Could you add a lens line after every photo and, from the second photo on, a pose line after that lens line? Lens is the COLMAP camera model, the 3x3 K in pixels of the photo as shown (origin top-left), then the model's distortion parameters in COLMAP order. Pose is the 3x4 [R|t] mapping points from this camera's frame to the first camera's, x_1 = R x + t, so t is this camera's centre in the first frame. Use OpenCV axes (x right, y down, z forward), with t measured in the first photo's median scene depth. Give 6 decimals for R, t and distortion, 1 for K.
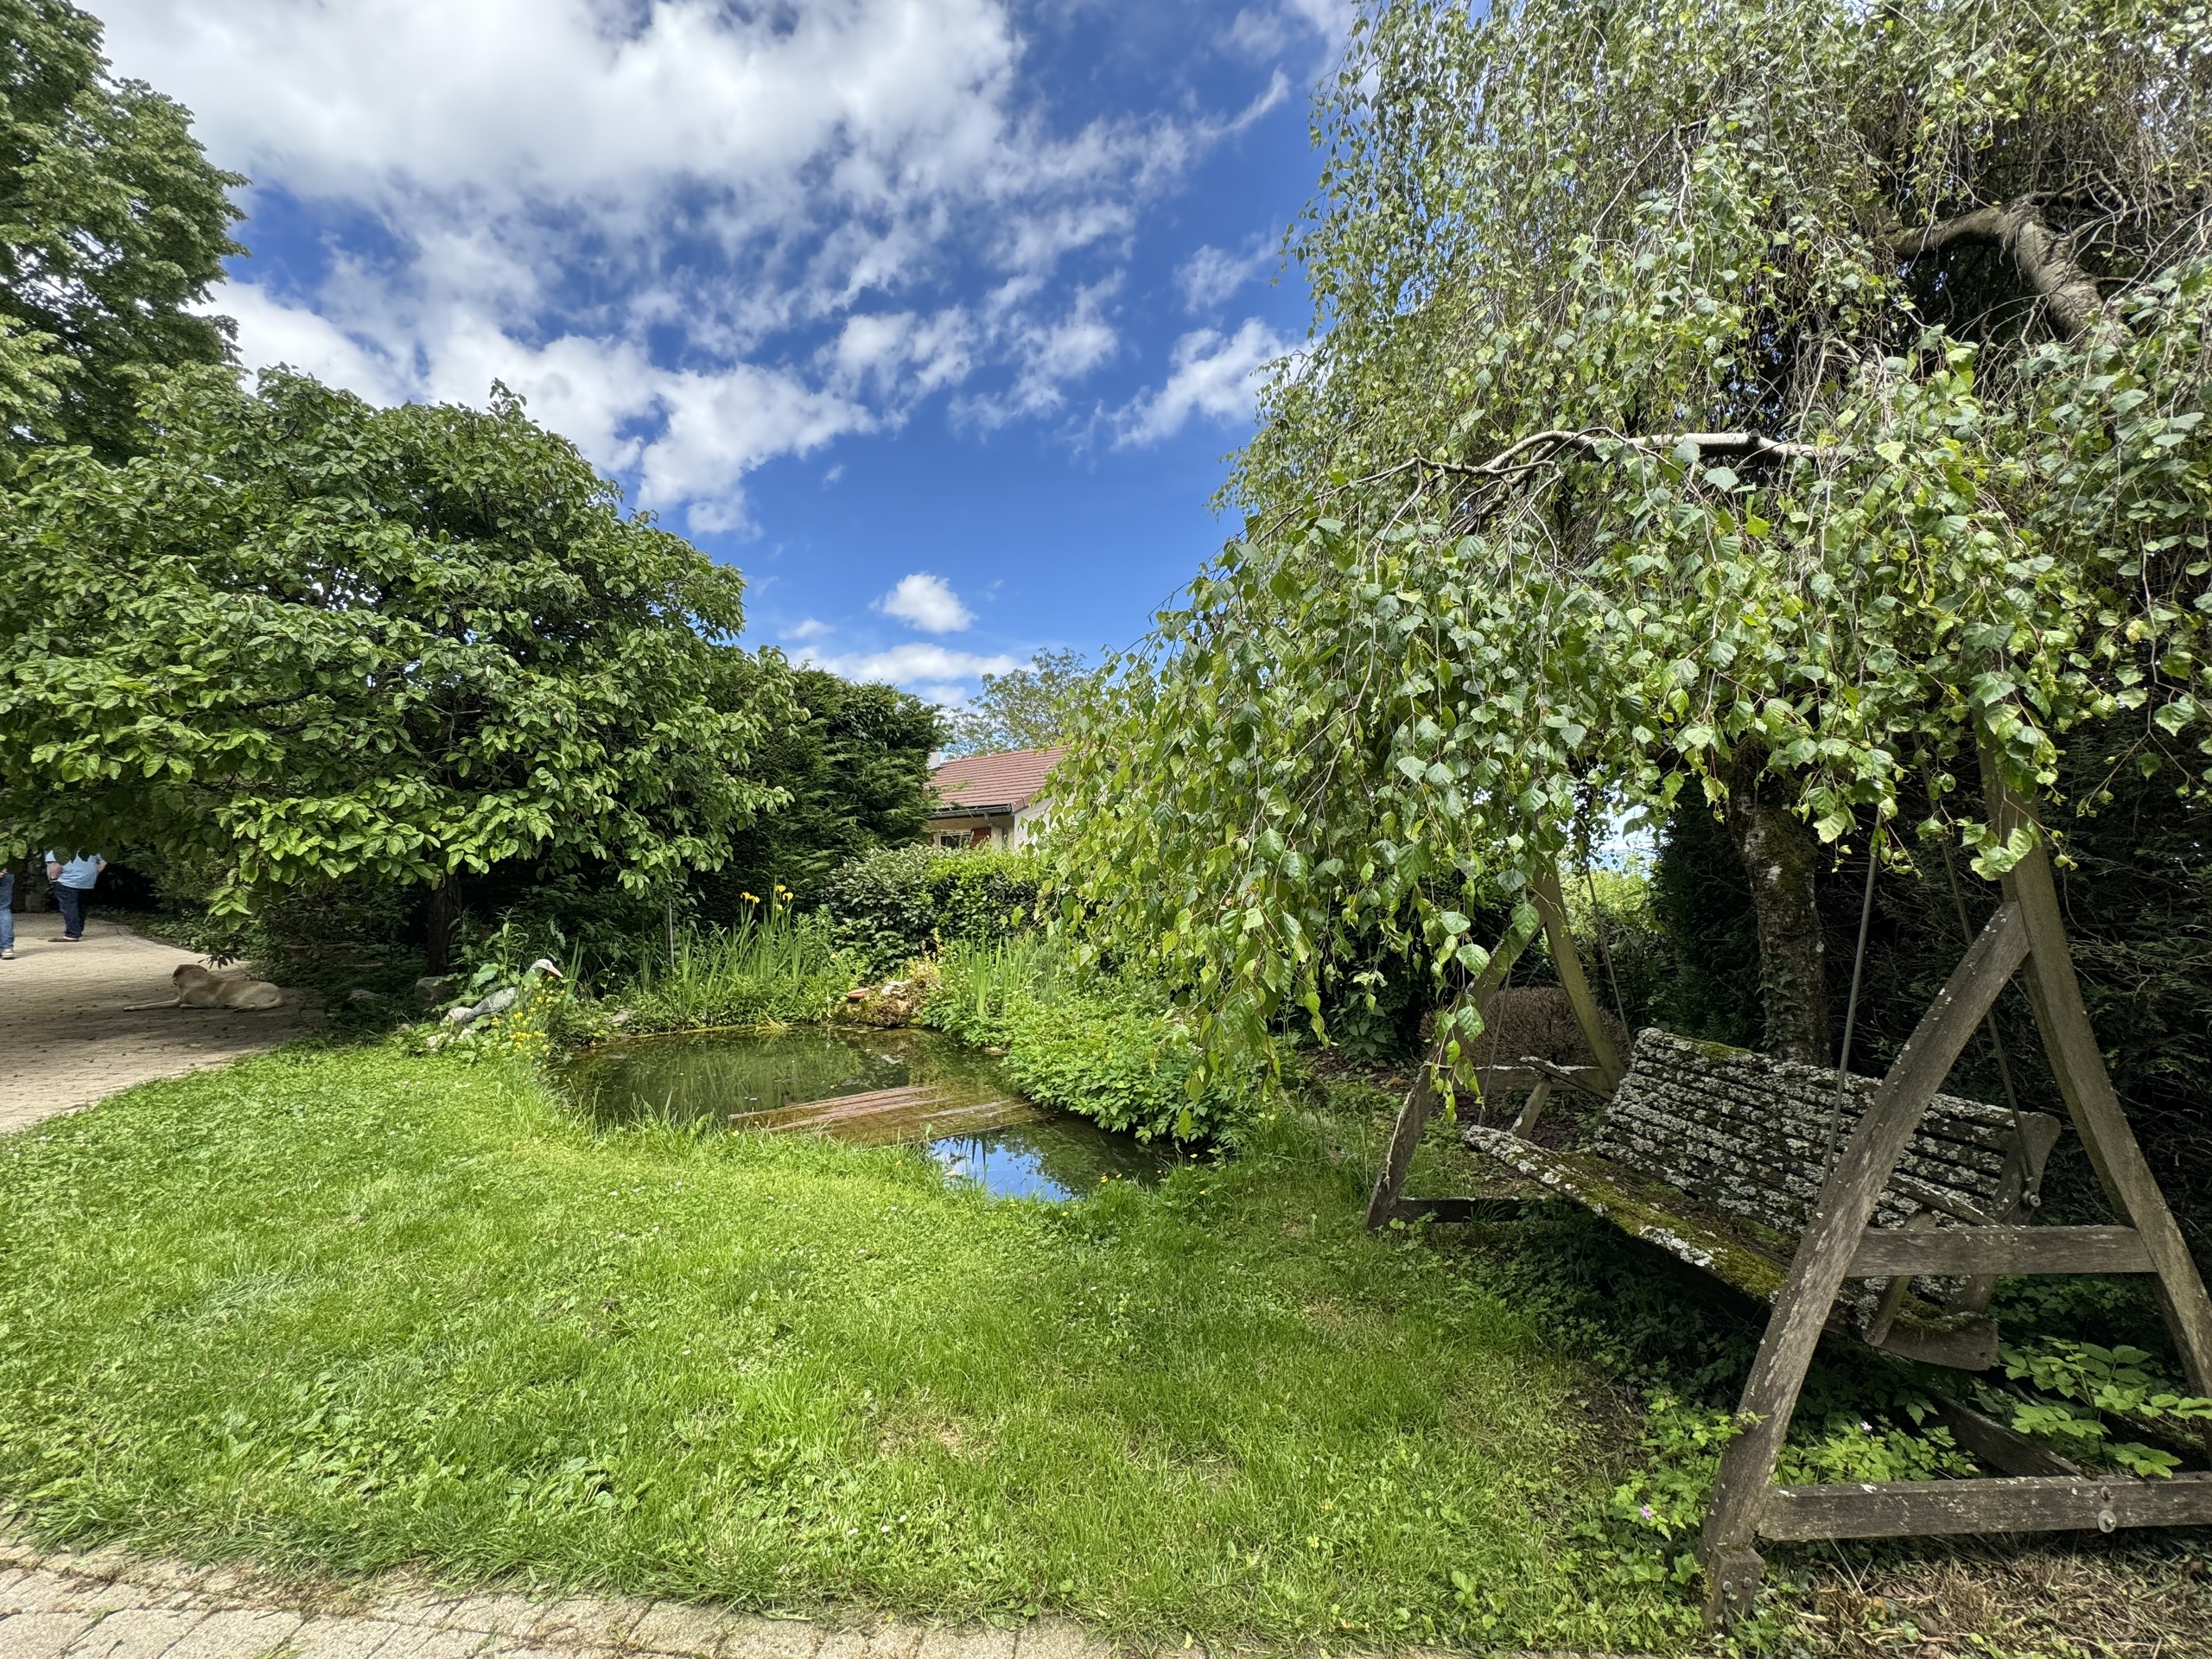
lens RADIAL K [[882.5, 0, 1106.0], [0, 882.5, 829.5], [0, 0, 1]] dist [0.000904, 0.000085]
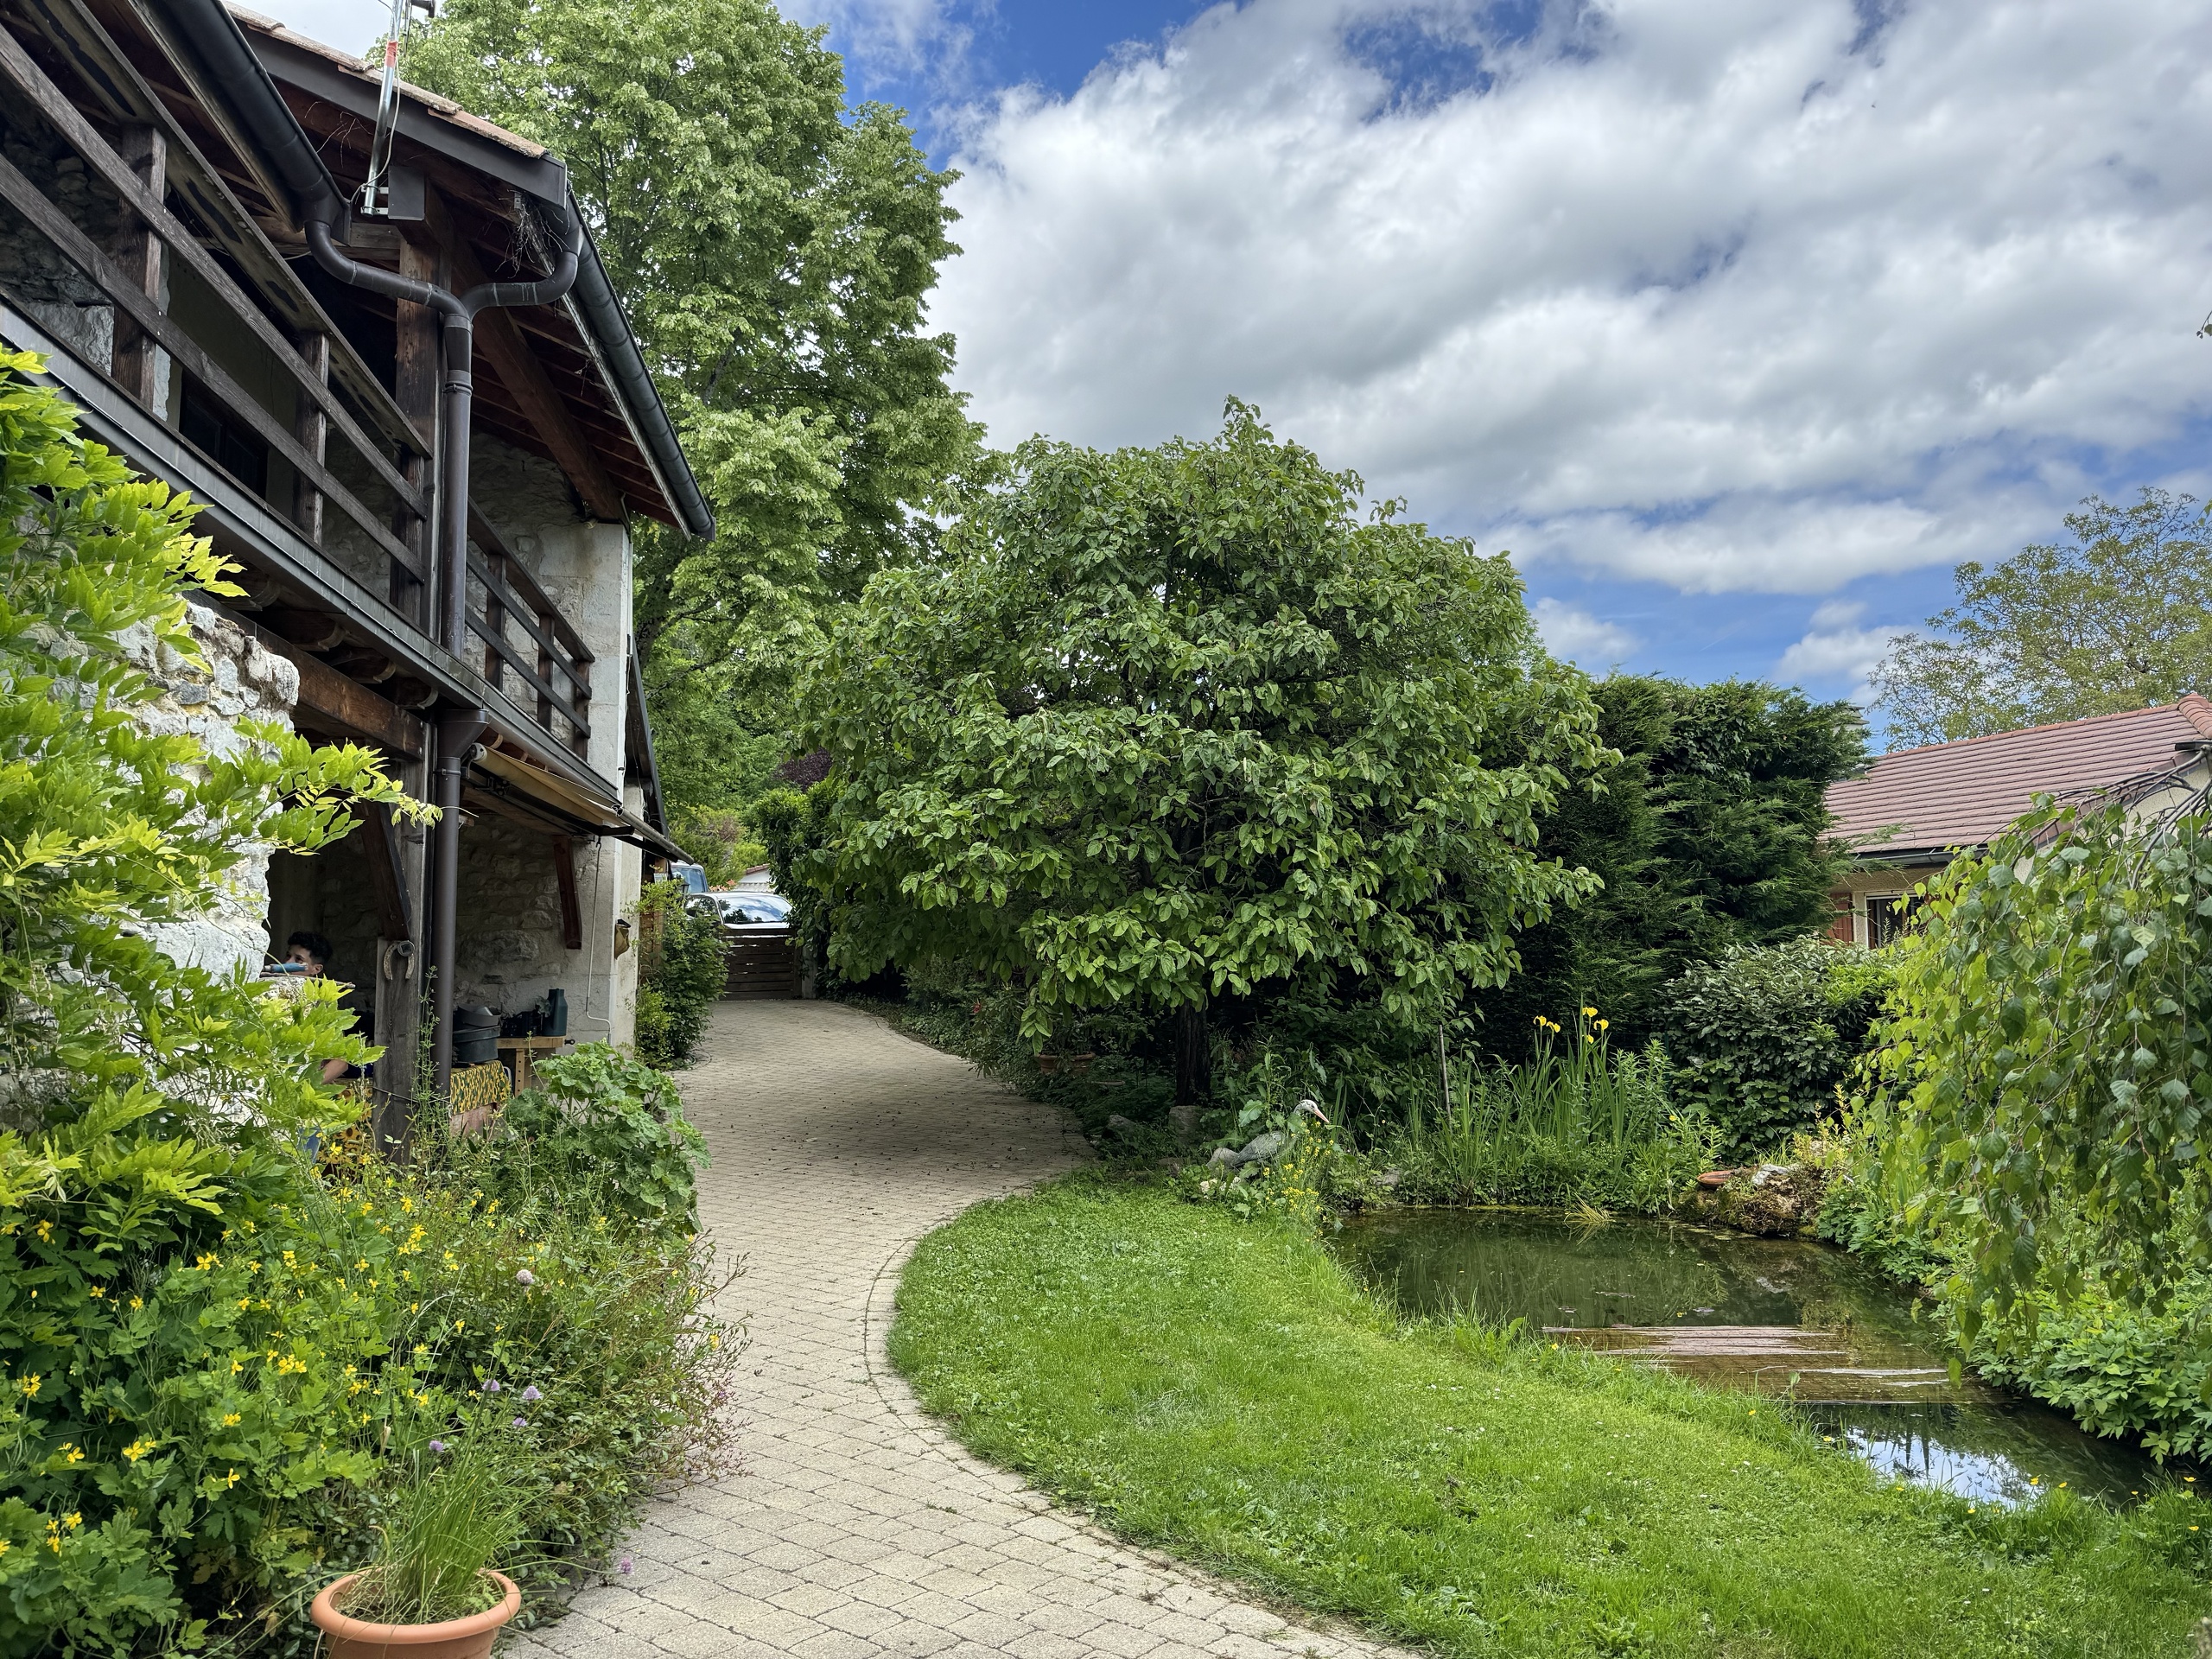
lens RADIAL K [[1534.1, 0, 1092.7], [0, 1534.1, 830.0], [0, 0, 1]] dist [0.102457, -0.126445]
pose [[0.789026, -0.041598, -0.612949, 0.096569], [0.030020, 0.999124, -0.029163, -0.067068], [0.613625, 0.004610, 0.789584, -0.257603]]
